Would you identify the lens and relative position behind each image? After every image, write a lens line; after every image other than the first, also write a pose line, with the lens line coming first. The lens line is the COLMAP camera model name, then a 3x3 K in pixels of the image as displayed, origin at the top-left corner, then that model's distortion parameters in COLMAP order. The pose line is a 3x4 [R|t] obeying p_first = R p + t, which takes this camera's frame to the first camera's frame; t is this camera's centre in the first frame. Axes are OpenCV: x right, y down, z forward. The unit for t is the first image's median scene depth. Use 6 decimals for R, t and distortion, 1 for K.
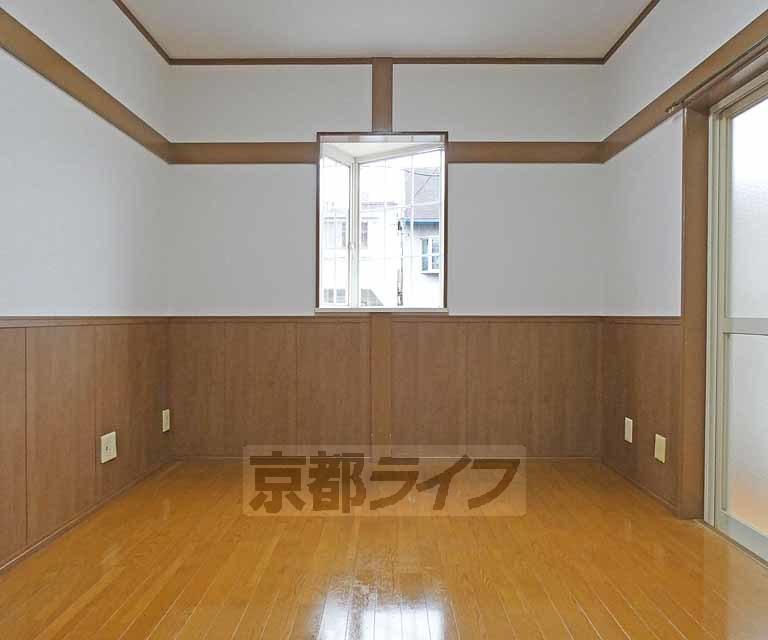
lens RADIAL K [[523.6, 0, 384.5], [0, 523.6, 321.9], [0, 0, 1]] dist [0.026987, 0.007289]
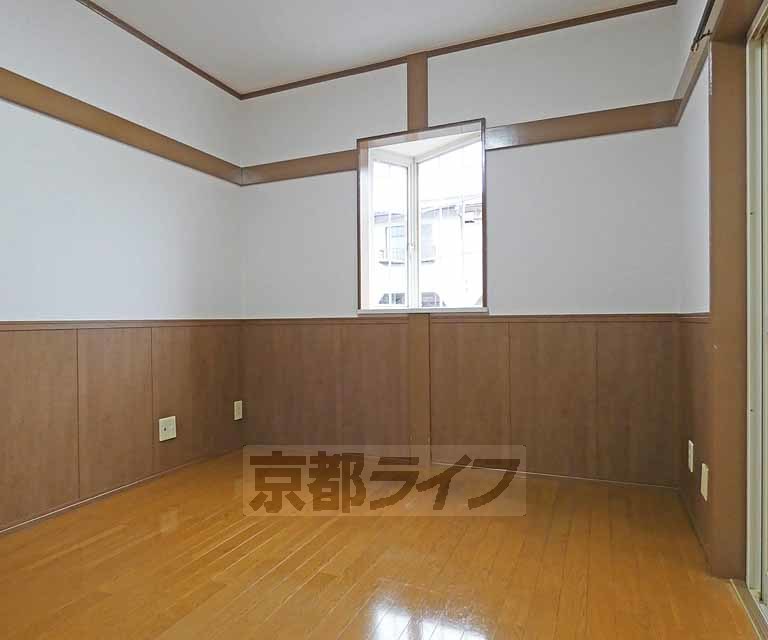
lens RADIAL K [[523.6, 0, 379.9], [0, 523.6, 314.5], [0, 0, 1]] dist [0.026987, 0.007289]
pose [[0.908617, -0.014143, -0.417391, 0.336746], [0.006345, 0.999779, -0.020062, 0.003502], [0.417583, 0.015581, 0.908505, 0.086155]]
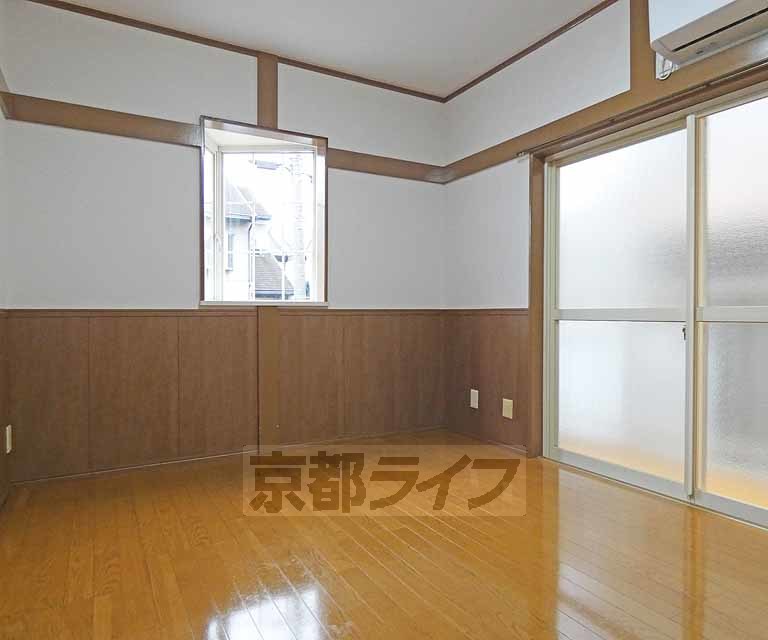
lens RADIAL K [[523.6, 0, 394.3], [0, 523.6, 317.5], [0, 0, 1]] dist [0.026987, 0.007289]
pose [[0.872620, -0.010509, 0.488287, -0.290933], [0.010631, 0.999940, 0.002523, 0.004518], [-0.488284, 0.002990, 0.872679, -0.001206]]
